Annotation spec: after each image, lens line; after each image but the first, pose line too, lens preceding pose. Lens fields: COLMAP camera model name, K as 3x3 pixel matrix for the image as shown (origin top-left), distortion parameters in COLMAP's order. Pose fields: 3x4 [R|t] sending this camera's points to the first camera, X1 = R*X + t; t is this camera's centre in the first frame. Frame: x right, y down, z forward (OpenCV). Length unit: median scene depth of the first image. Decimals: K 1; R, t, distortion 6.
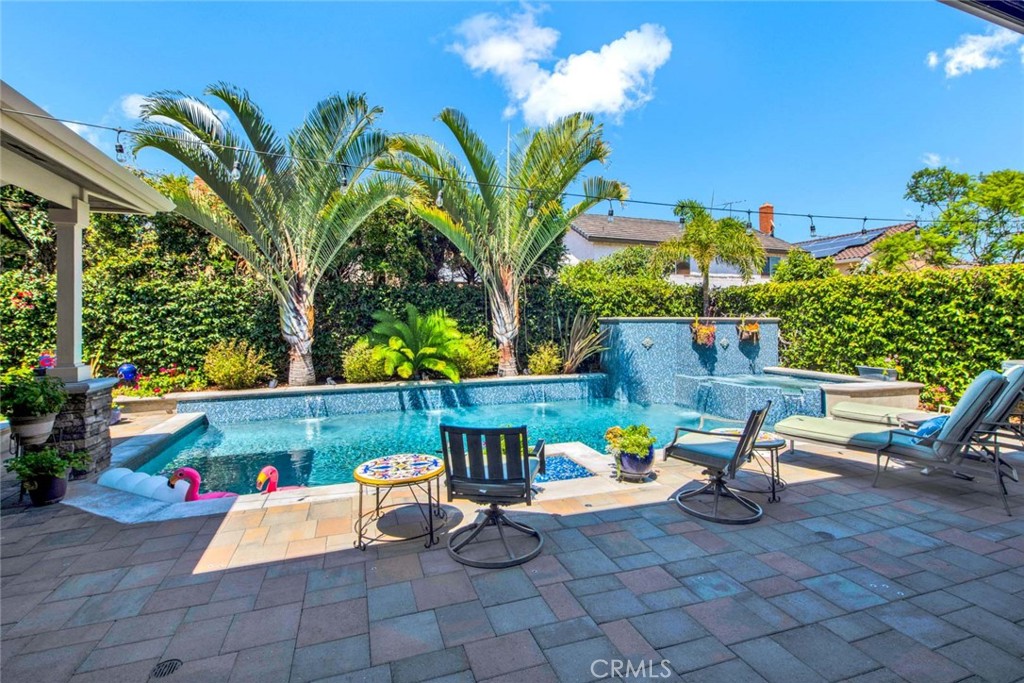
lens RADIAL K [[473.9, 0, 514.8], [0, 473.9, 319.7], [0, 0, 1]] dist [0.006356, 0.000206]
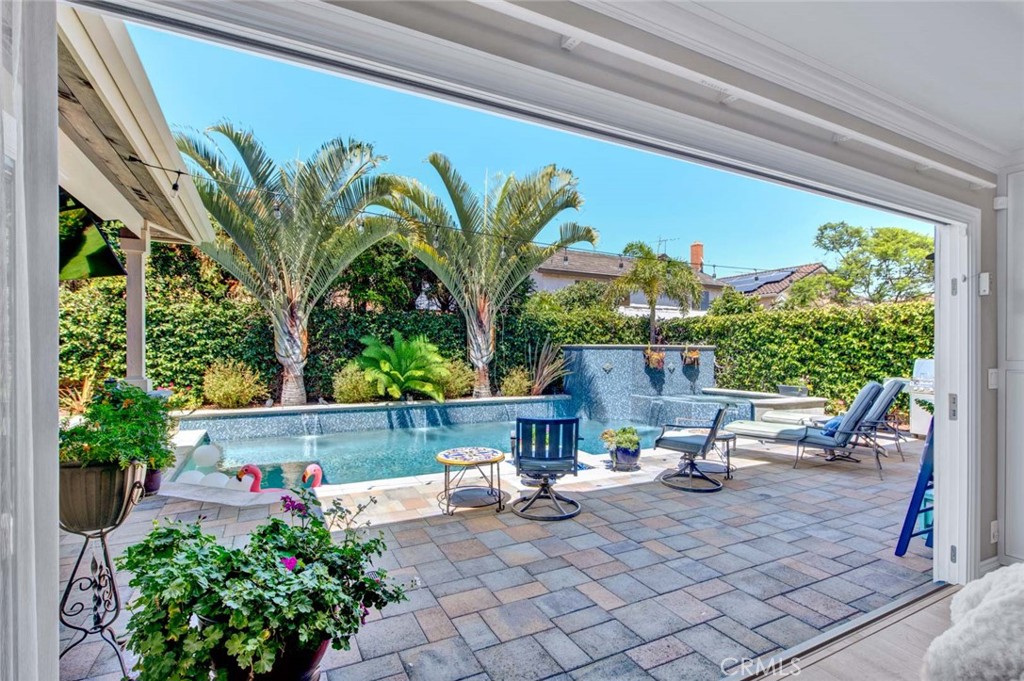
lens RADIAL K [[481.6, 0, 508.1], [0, 481.6, 353.1], [0, 0, 1]] dist [0.008105, 0.000114]
pose [[0.991777, 0.005517, 0.127856, -0.110199], [-0.007110, 0.999903, 0.012011, 0.003908], [-0.127777, -0.012822, 0.991720, -0.121488]]
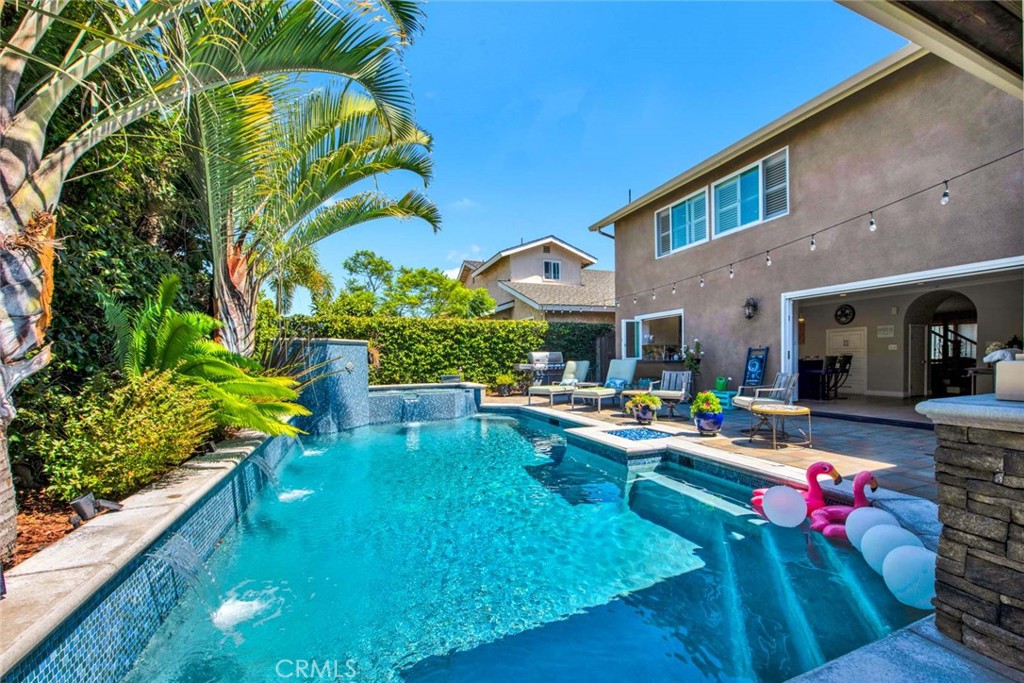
lens RADIAL K [[427.7, 0, 524.8], [0, 427.7, 362.9], [0, 0, 1]] dist [-0.000906, -0.000084]
pose [[-0.059201, -0.007040, 0.998221, -0.630355], [0.013797, 0.999874, 0.007870, 0.042687], [-0.998151, 0.014238, -0.059096, 0.735422]]
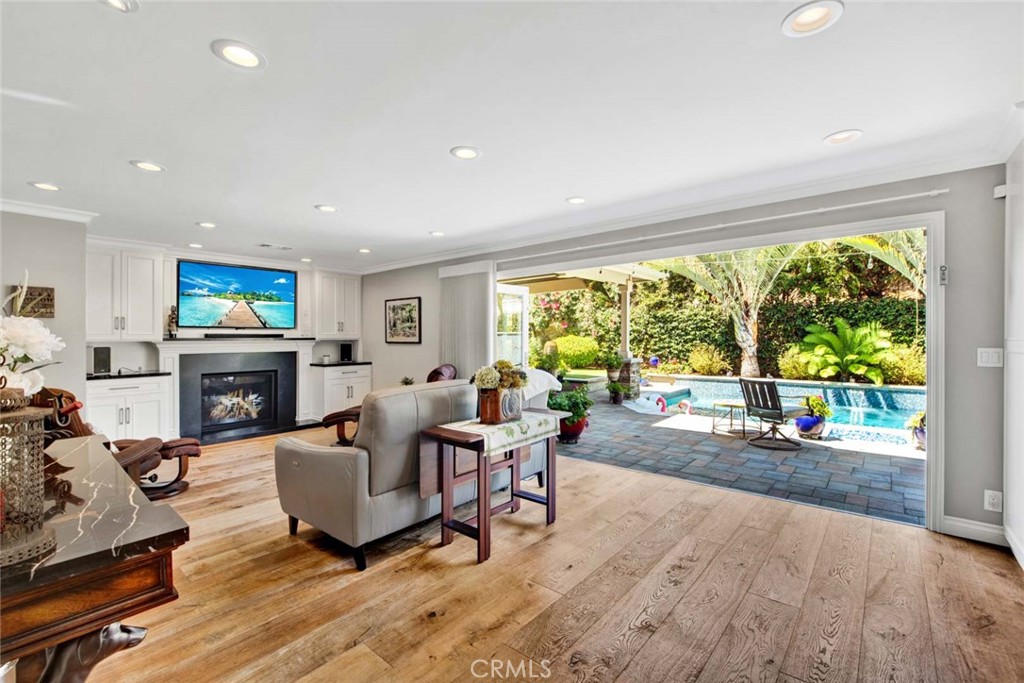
lens RADIAL K [[441.4, 0, 512.0], [0, 441.4, 341.5], [0, 0, 1]] dist [-0.016609, 0.000127]
pose [[0.501247, 0.013446, -0.865200, 0.335350], [0.001893, 0.999860, 0.016635, 0.005245], [0.865302, -0.009976, 0.501151, -0.287877]]
